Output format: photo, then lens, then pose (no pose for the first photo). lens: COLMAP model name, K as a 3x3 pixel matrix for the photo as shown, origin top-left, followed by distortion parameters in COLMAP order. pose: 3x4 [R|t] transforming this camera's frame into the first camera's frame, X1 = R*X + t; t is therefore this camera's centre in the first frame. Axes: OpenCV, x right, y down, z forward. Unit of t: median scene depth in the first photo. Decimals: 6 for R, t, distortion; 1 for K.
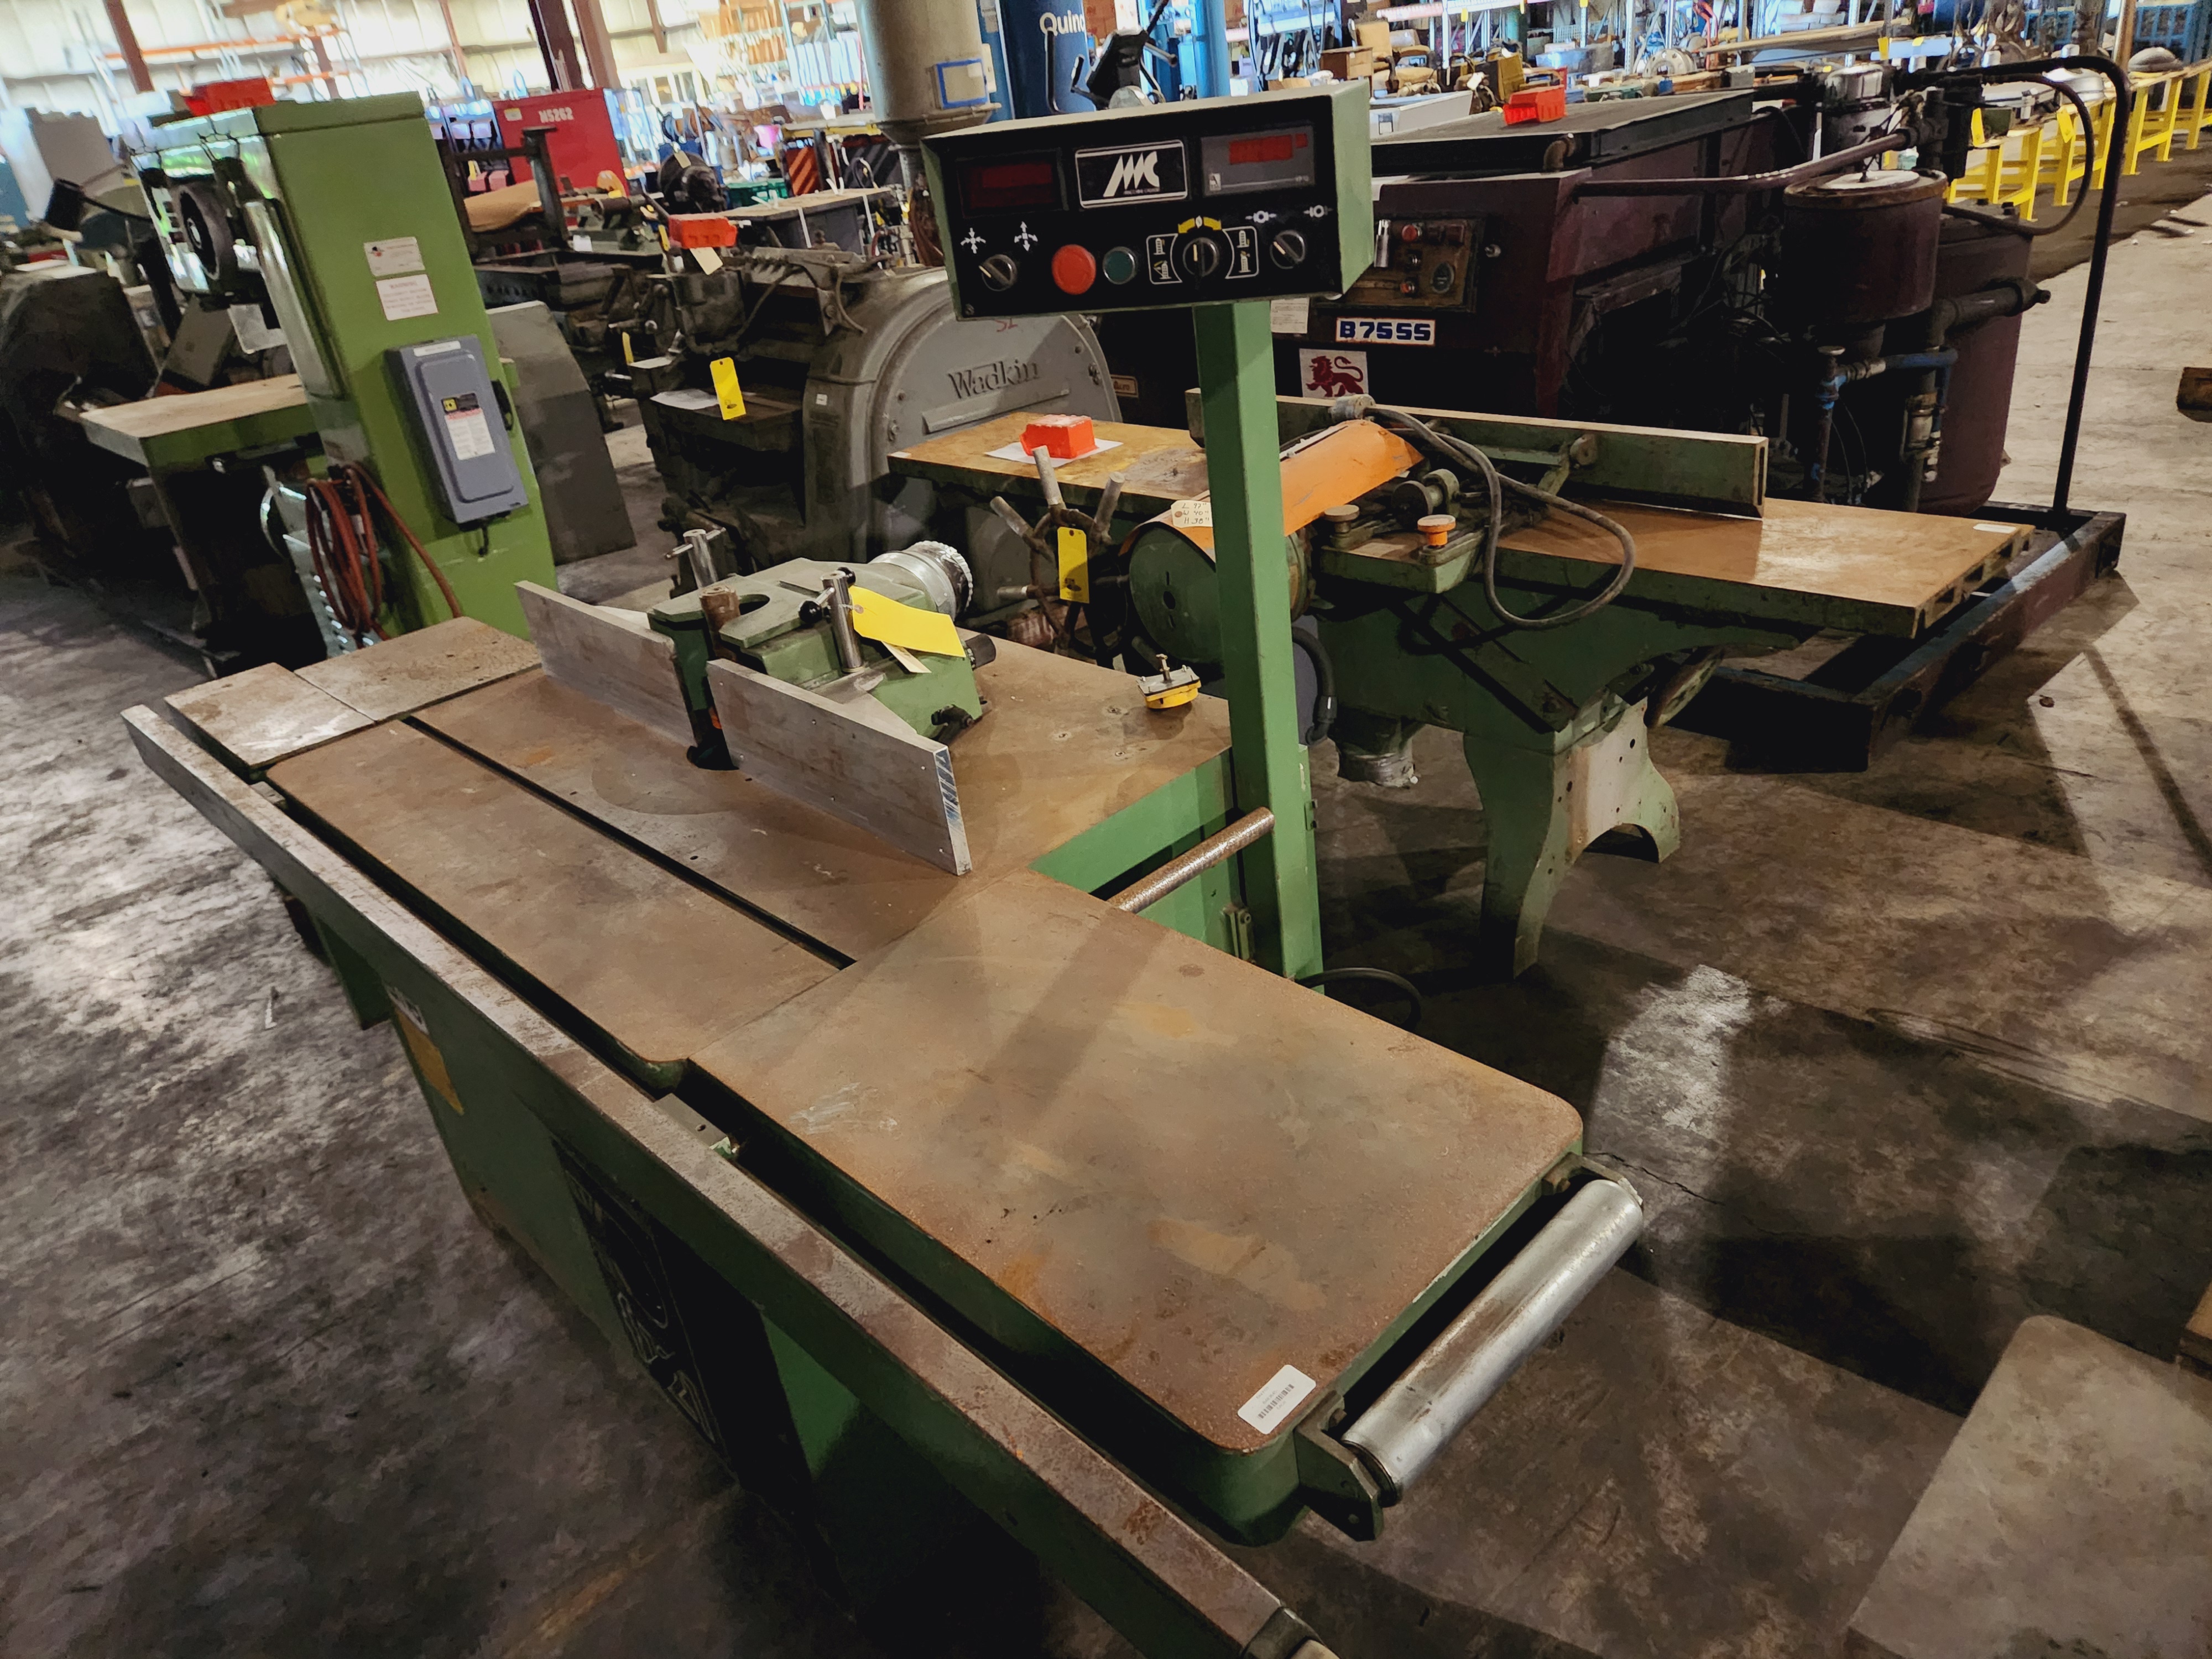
lens RADIAL K [[1484.5, 0, 1138.8], [0, 1484.5, 811.2], [0, 0, 1]] dist [0.068657, -0.058336]
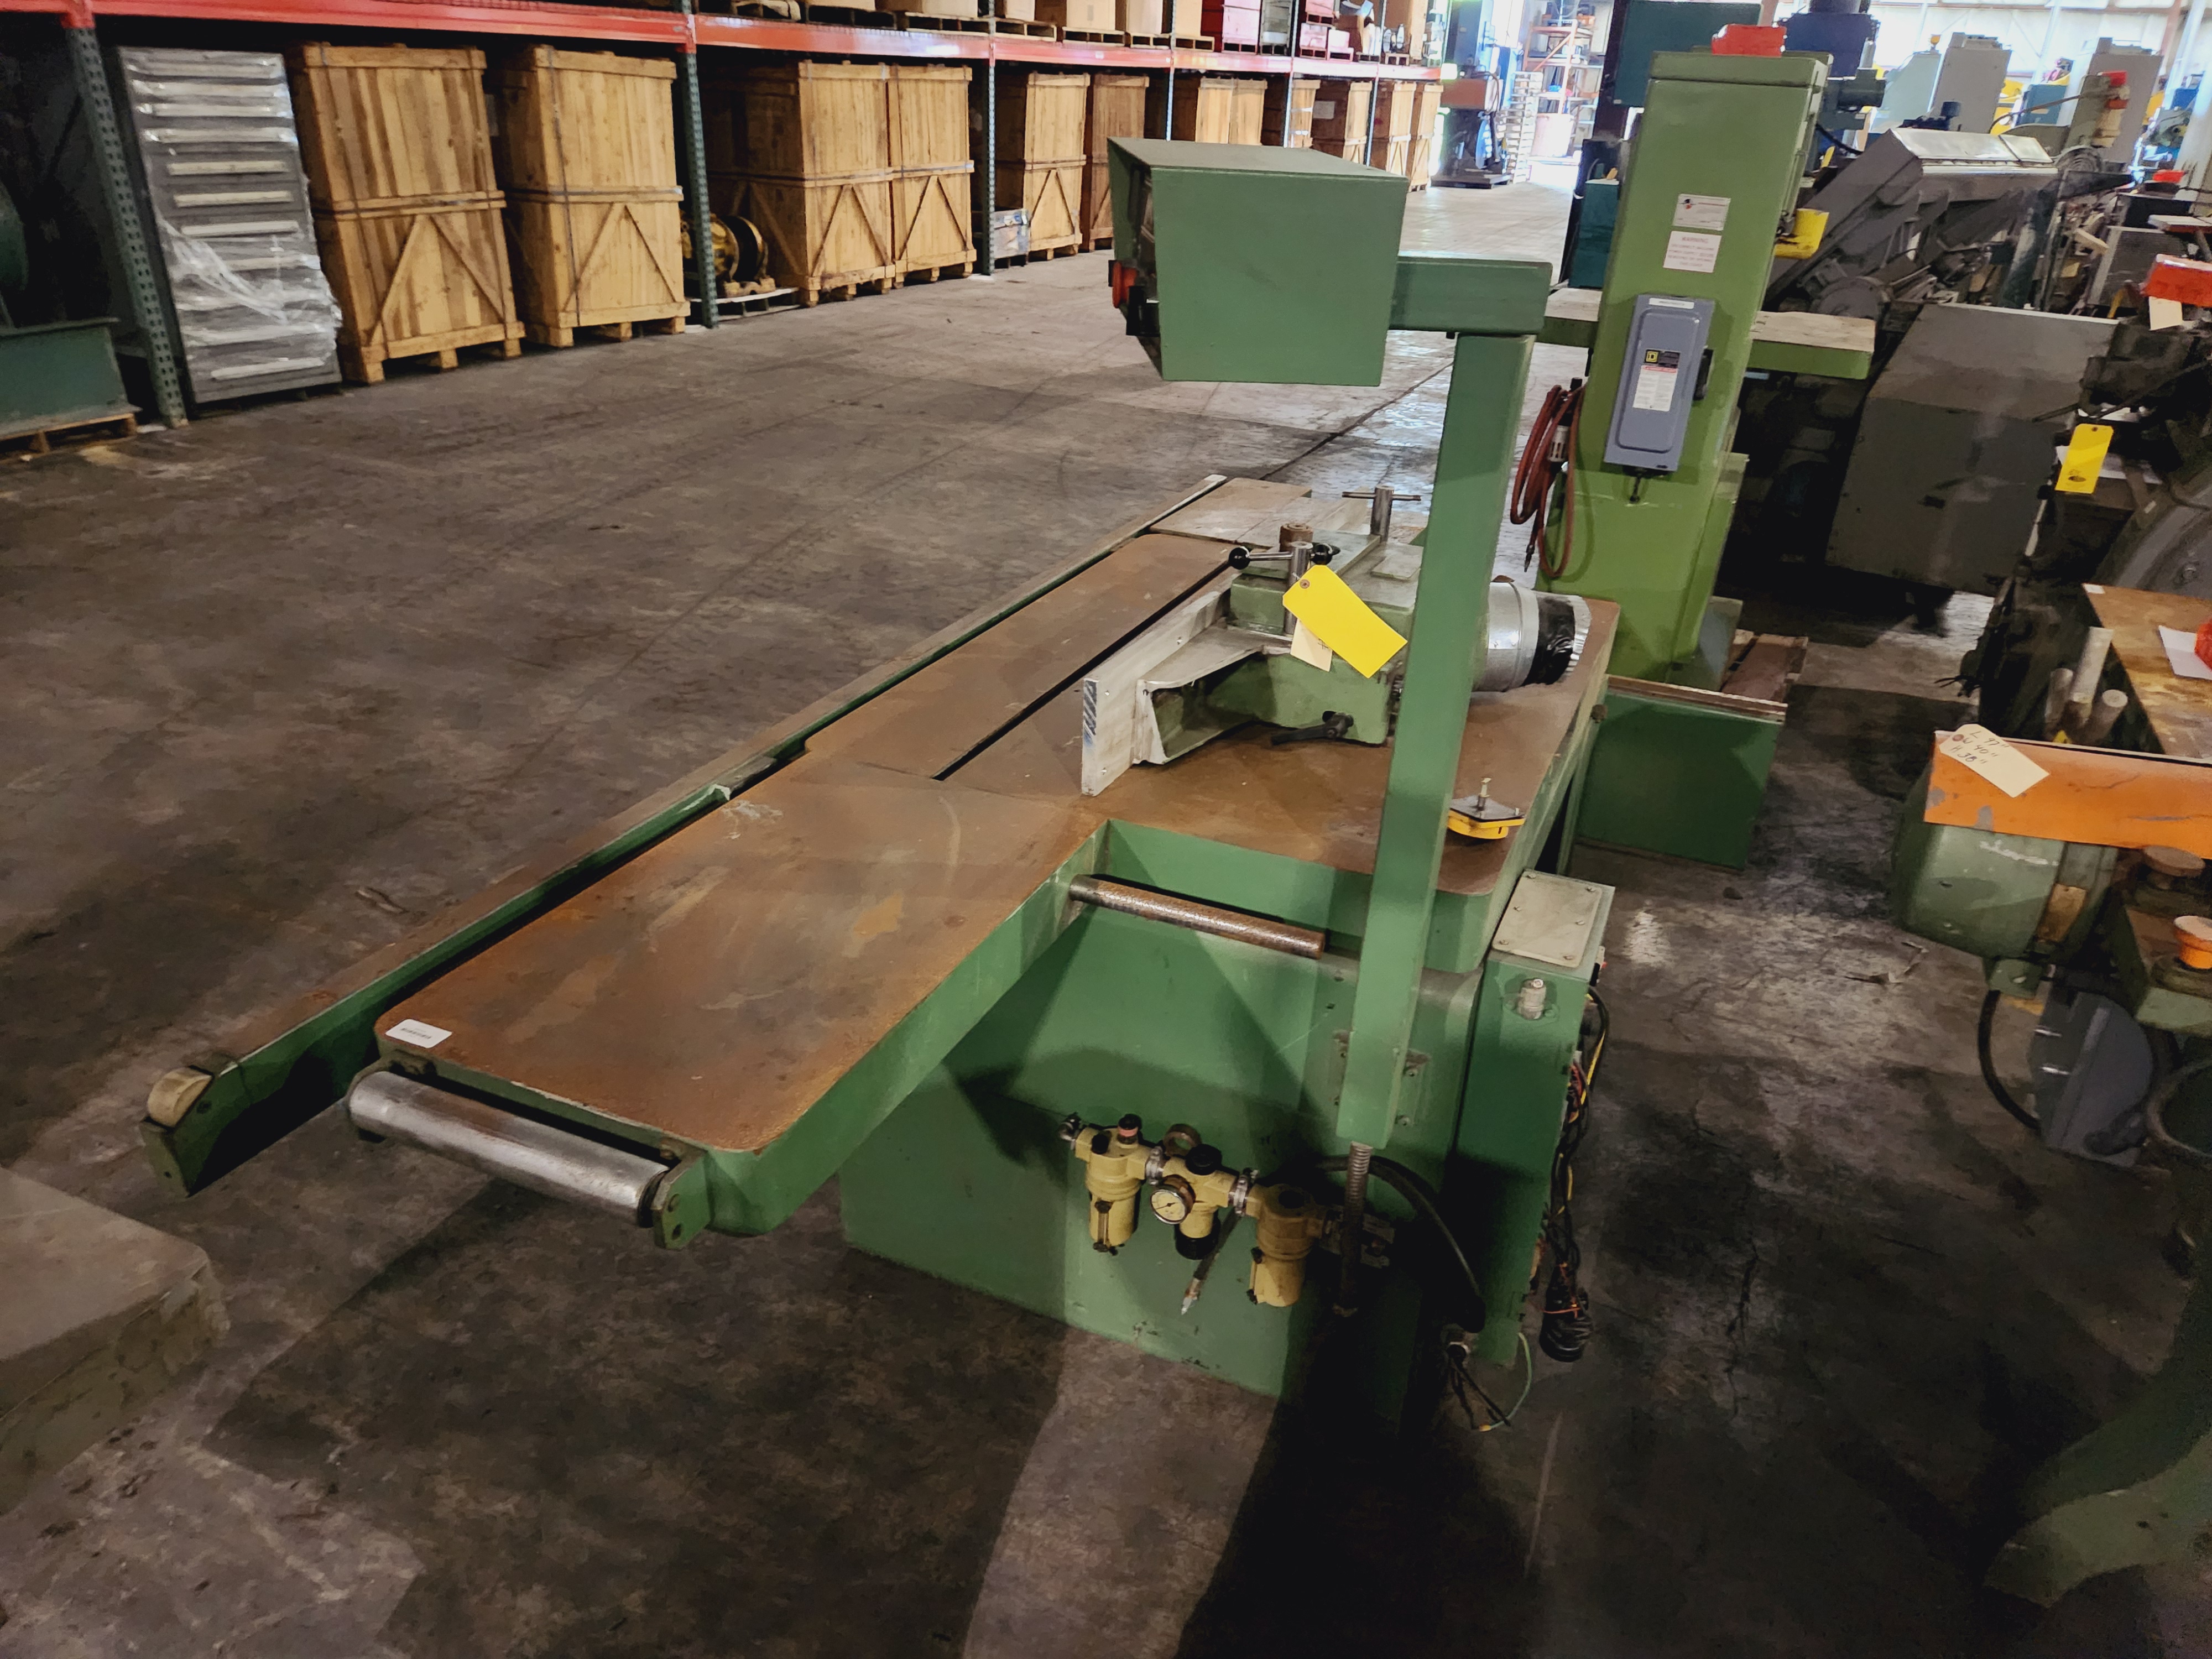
lens RADIAL K [[1484.5, 0, 1130.1], [0, 1484.5, 845.1], [0, 0, 1]] dist [0.068657, -0.058336]
pose [[0.371833, 0.543061, -0.752878, 0.319494], [-0.504547, 0.799004, 0.327145, -0.130682], [0.779213, 0.258219, 0.571096, 0.170707]]
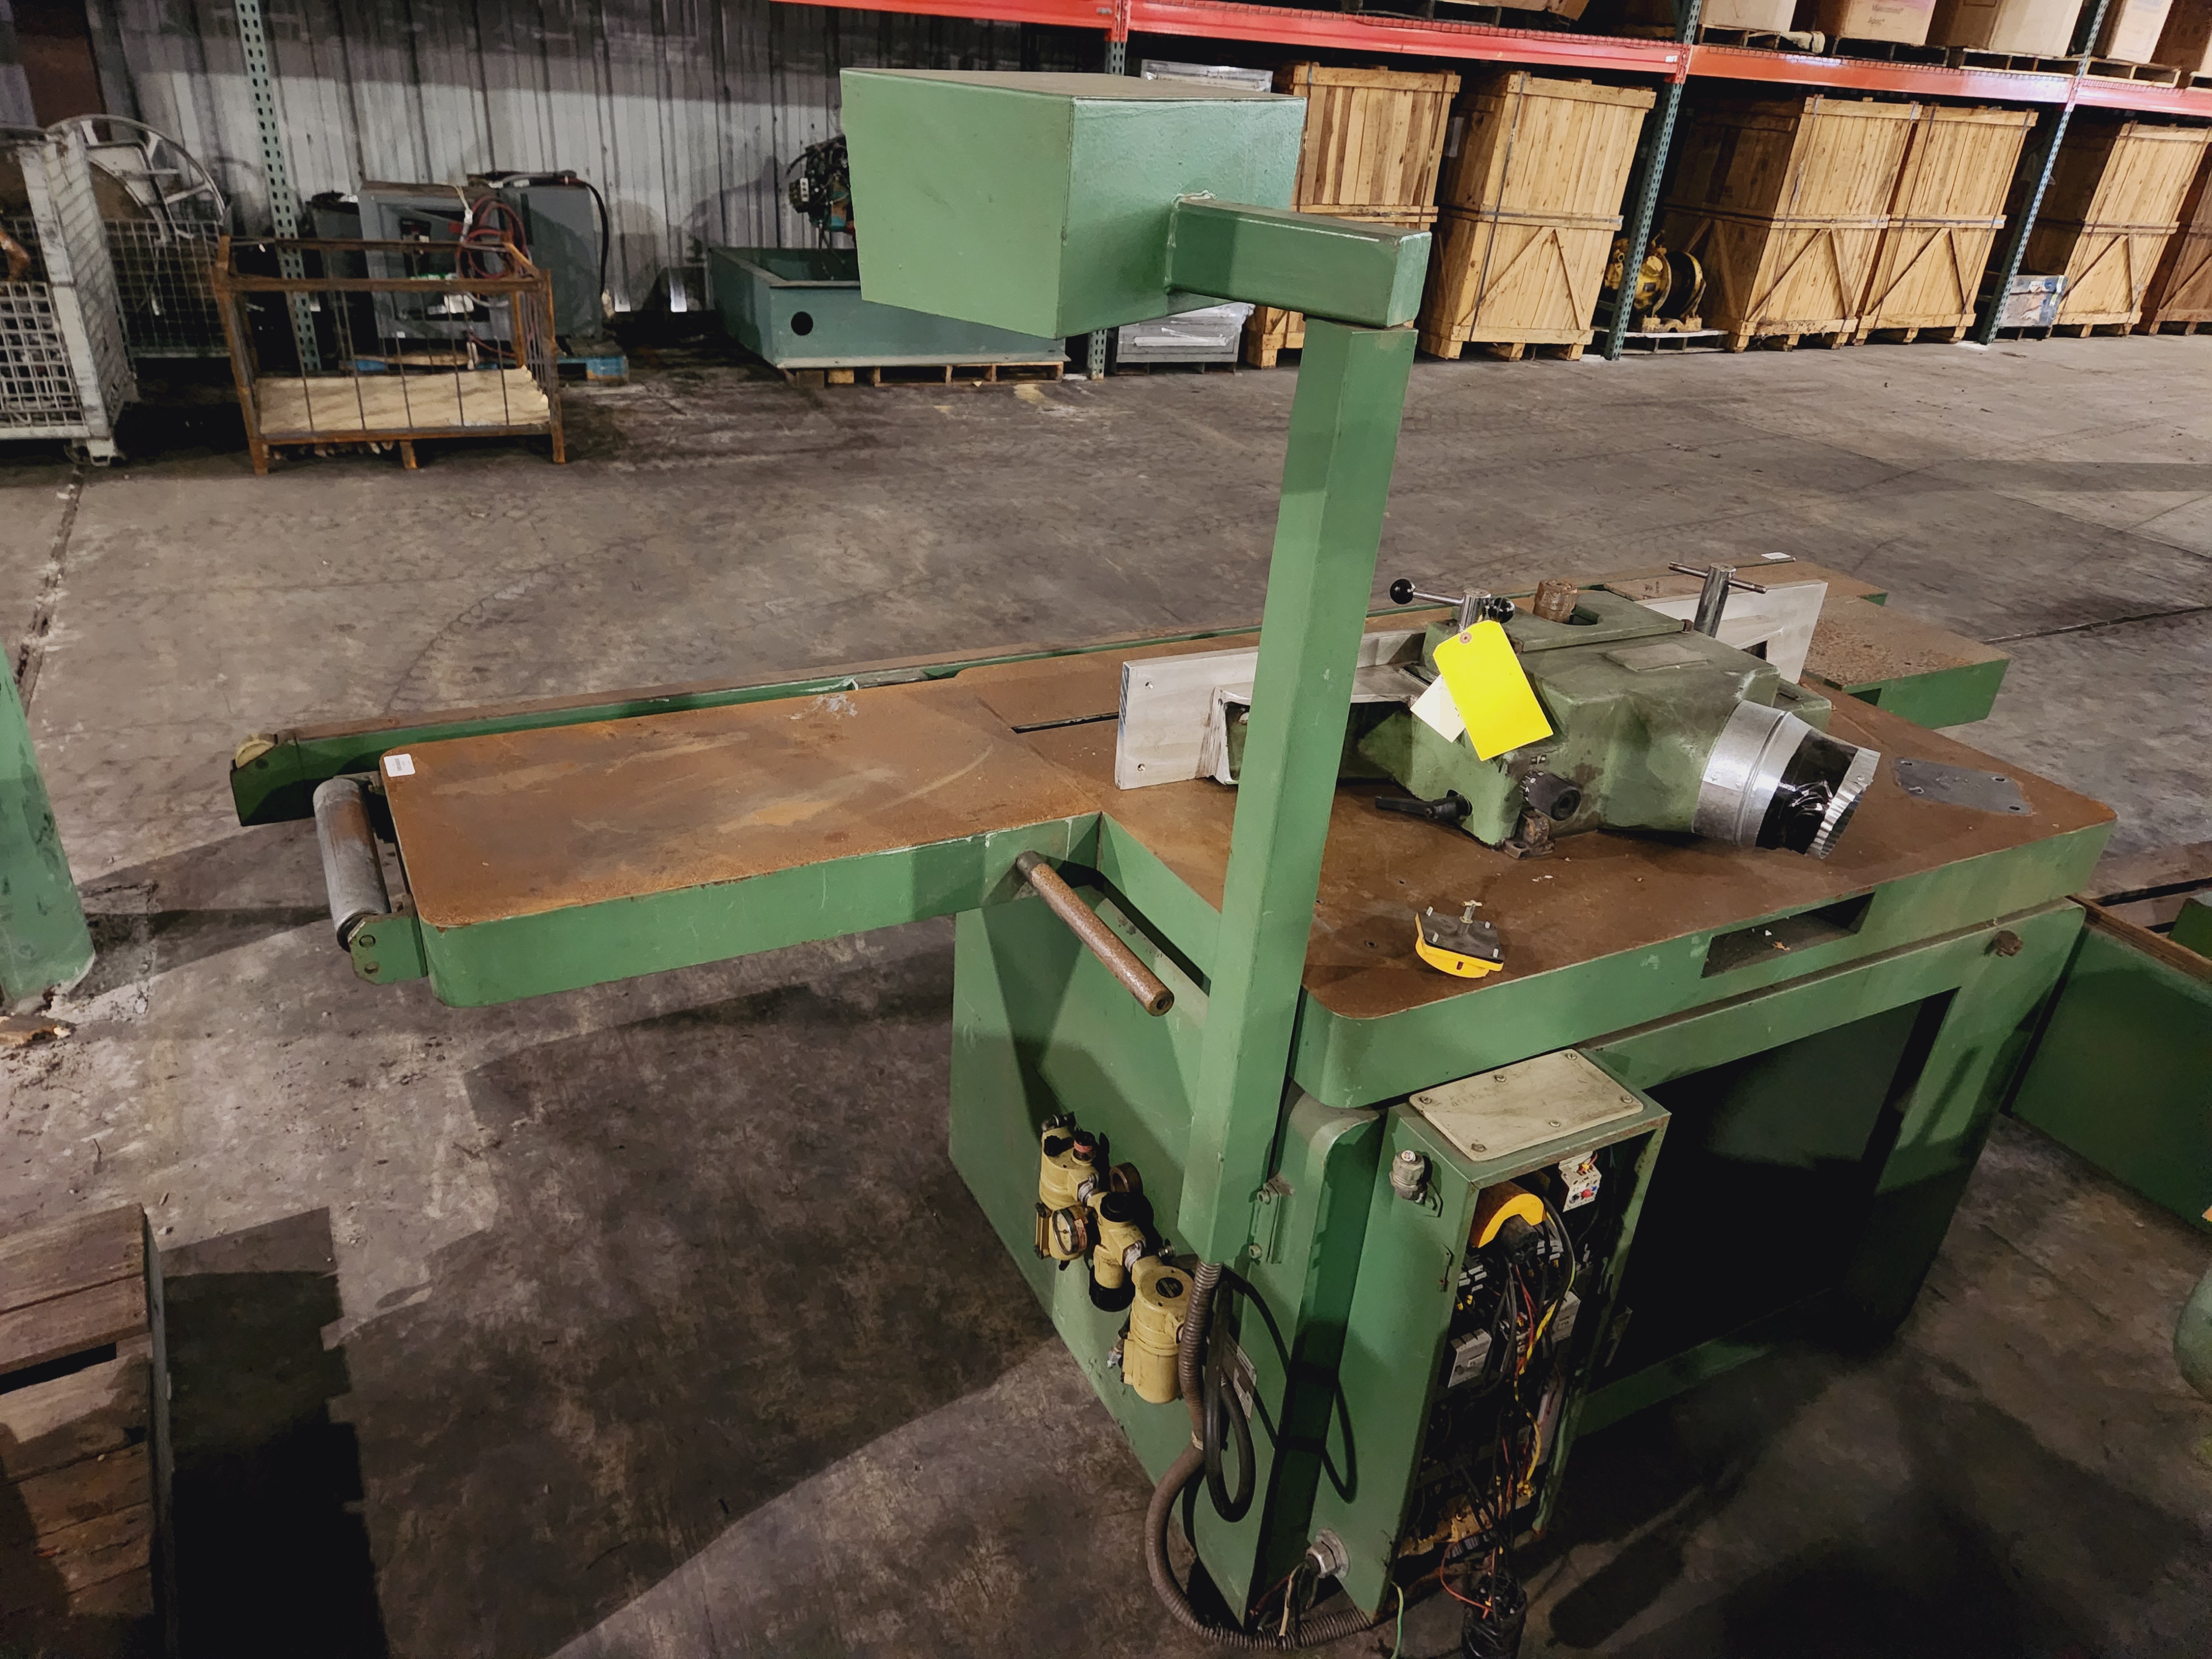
lens RADIAL K [[1484.5, 0, 1104.2], [0, 1484.5, 835.3], [0, 0, 1]] dist [0.068657, -0.058336]
pose [[-0.286826, 0.535690, -0.794208, 0.314819], [-0.474360, 0.640851, 0.603566, -0.240778], [0.832294, 0.549859, 0.070297, 0.399042]]
